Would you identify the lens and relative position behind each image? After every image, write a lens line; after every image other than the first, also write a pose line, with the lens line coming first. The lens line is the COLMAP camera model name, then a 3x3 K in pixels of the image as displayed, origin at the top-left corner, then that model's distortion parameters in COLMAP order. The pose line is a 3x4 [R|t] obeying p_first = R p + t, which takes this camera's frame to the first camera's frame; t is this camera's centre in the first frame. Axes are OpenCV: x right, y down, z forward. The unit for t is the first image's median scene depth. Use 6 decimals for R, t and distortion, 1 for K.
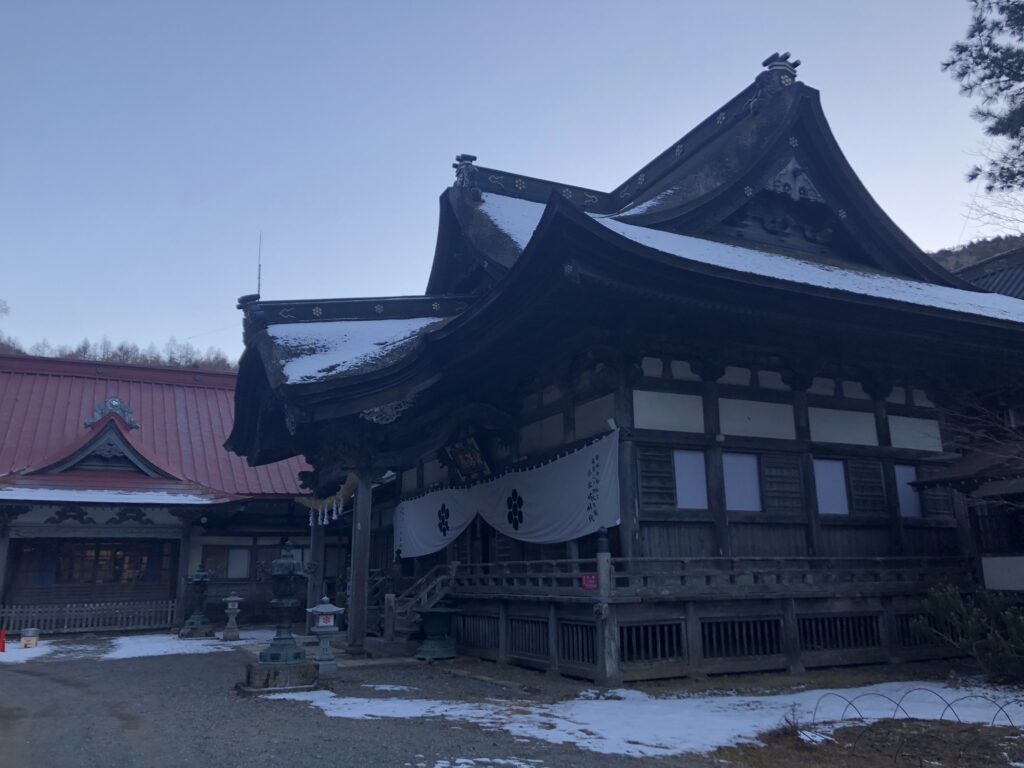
lens RADIAL K [[821.4, 0, 510.5], [0, 821.4, 373.6], [0, 0, 1]] dist [0.039080, 0.005410]
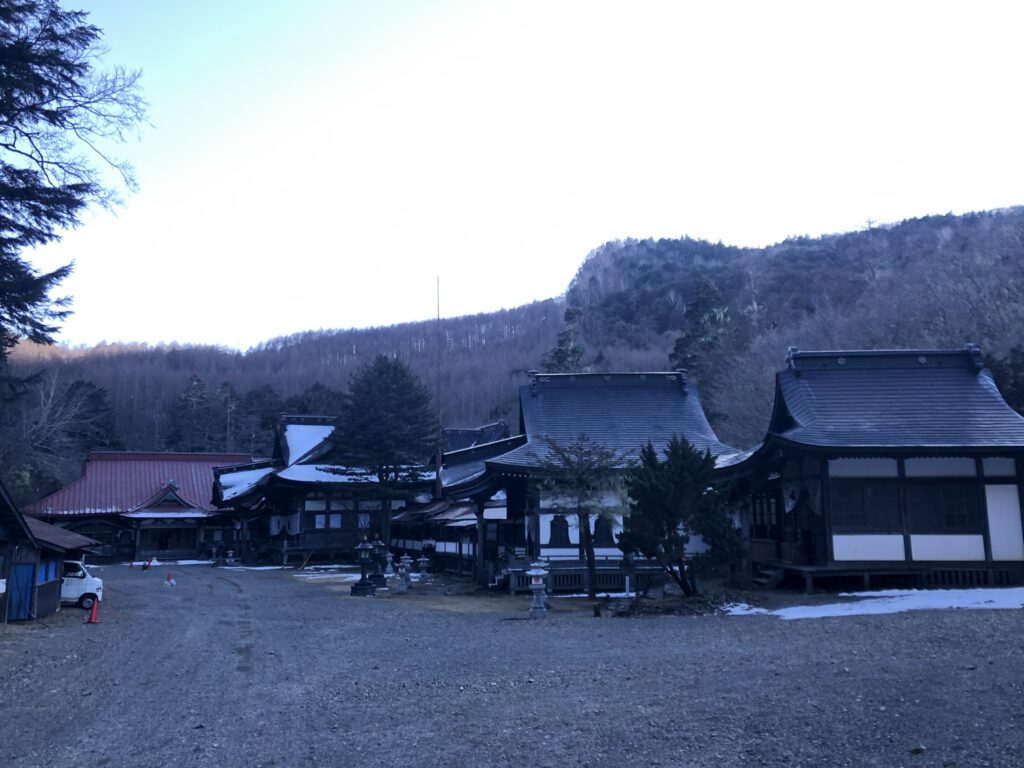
lens RADIAL K [[821.4, 0, 514.5], [0, 821.4, 393.1], [0, 0, 1]] dist [0.039080, 0.005410]
pose [[0.999976, -0.000779, 0.006814, 1.024321], [0.000171, 0.996059, 0.088692, -0.777950], [-0.006856, -0.088688, 0.996036, -2.724566]]
